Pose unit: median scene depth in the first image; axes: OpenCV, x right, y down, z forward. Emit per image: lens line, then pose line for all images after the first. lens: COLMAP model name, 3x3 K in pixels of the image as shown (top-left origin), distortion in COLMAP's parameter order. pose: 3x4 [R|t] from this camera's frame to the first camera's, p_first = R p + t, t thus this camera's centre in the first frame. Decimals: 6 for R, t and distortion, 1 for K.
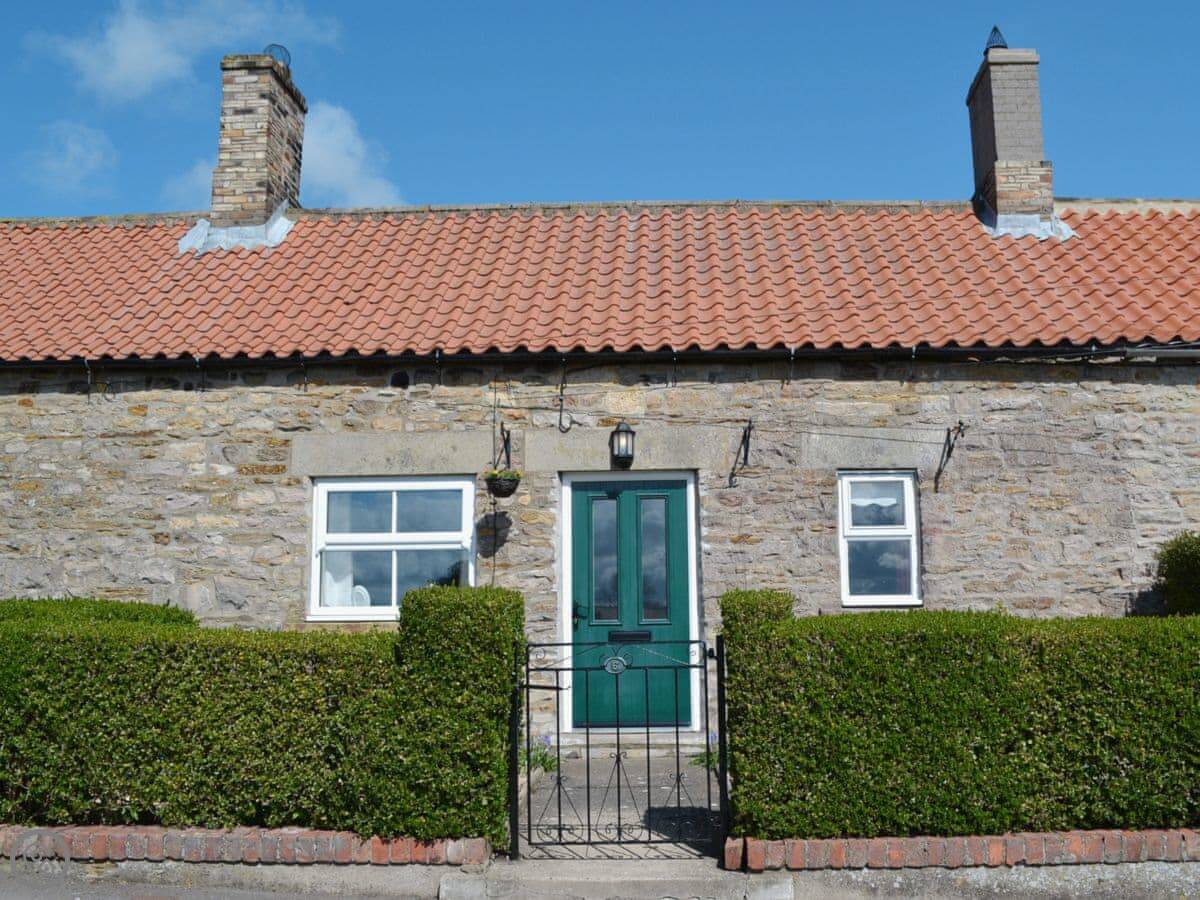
lens RADIAL K [[921.4, 0, 591.8], [0, 921.4, 463.1], [0, 0, 1]] dist [-0.026820, -0.035195]
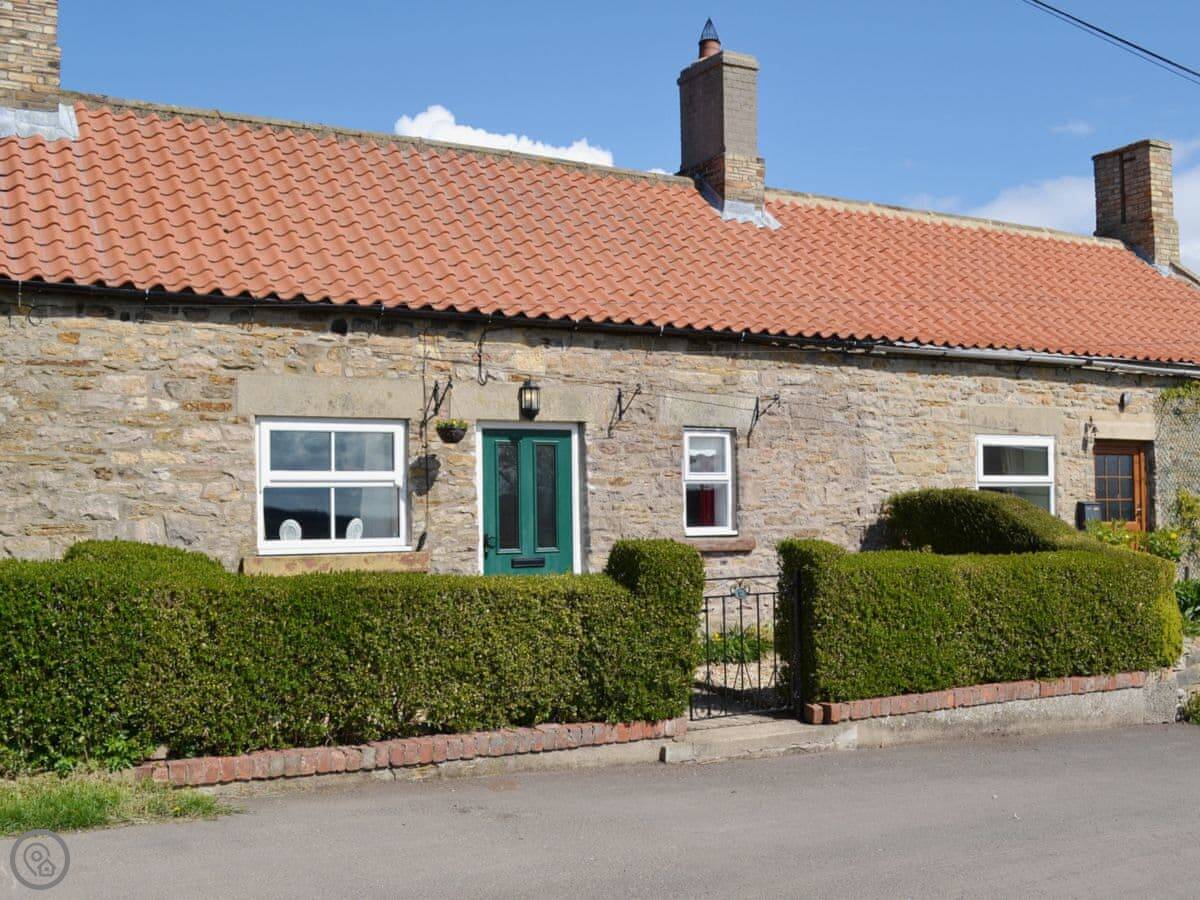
lens RADIAL K [[921.4, 0, 601.1], [0, 921.4, 447.7], [0, 0, 1]] dist [-0.026820, -0.035195]
pose [[0.912229, 0.033368, 0.408319, -0.366415], [-0.065427, 0.995751, 0.064797, -0.040745], [-0.404422, -0.085824, 0.910537, -0.094373]]
